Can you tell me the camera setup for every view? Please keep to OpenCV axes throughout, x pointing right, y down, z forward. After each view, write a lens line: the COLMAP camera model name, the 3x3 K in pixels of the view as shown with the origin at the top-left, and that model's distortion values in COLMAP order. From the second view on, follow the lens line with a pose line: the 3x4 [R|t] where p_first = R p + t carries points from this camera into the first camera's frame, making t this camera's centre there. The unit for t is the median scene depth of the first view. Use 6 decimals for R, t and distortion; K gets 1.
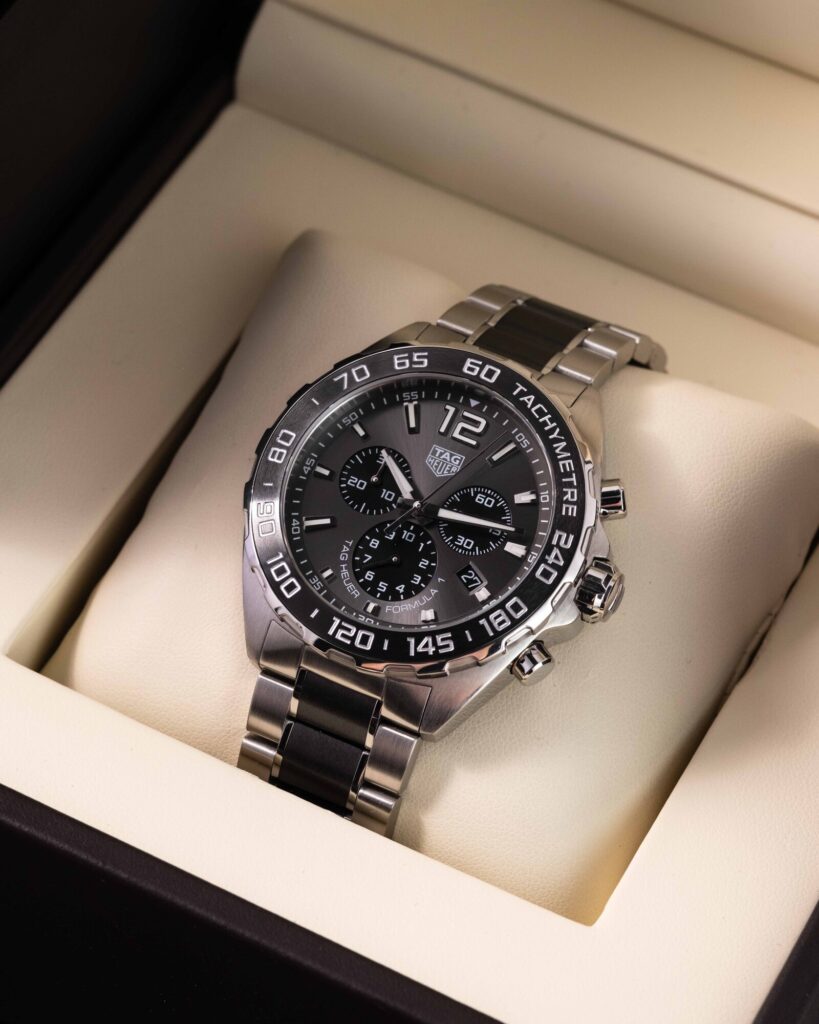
lens RADIAL K [[4336.3, 0, 408.1], [0, 4336.3, 511.9], [0, 0, 1]] dist [0.314984, 0.000000]
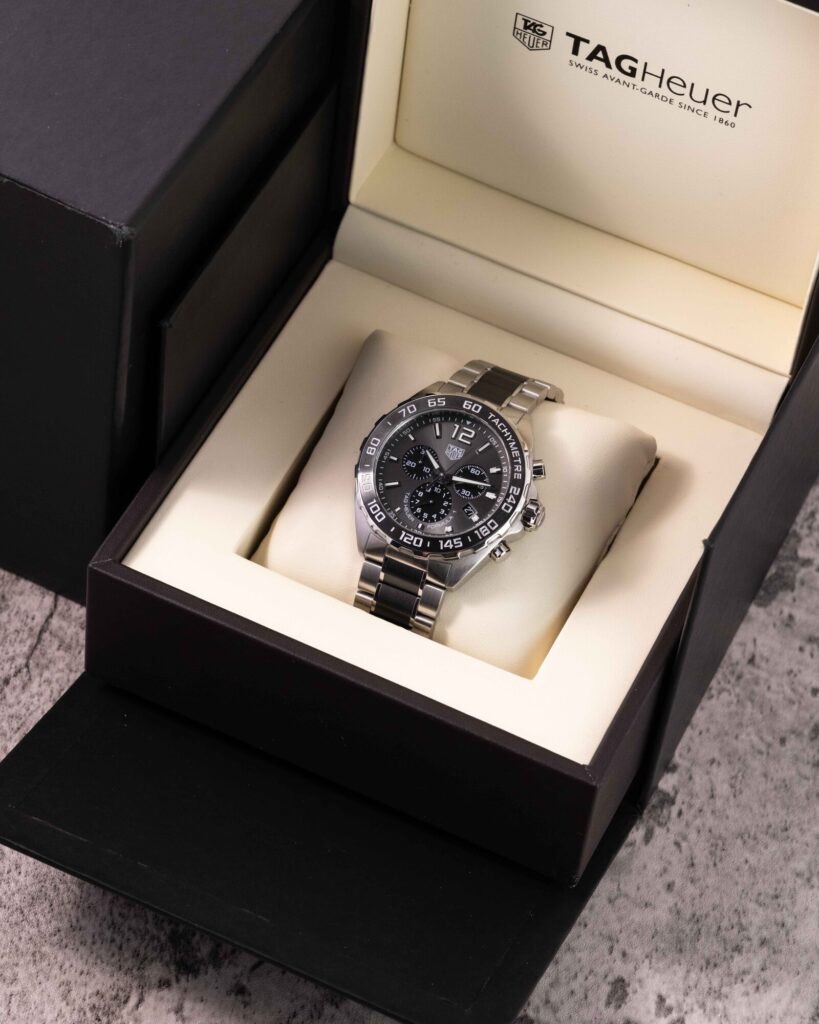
lens RADIAL K [[4336.3, 0, 411.2], [0, 4336.3, 512.9], [0, 0, 1]] dist [0.314984, 0.000000]
pose [[0.999488, -0.018523, 0.026097, -0.064568], [0.017997, 0.999633, 0.020257, -0.024701], [-0.026462, -0.019777, 0.999454, -1.005090]]
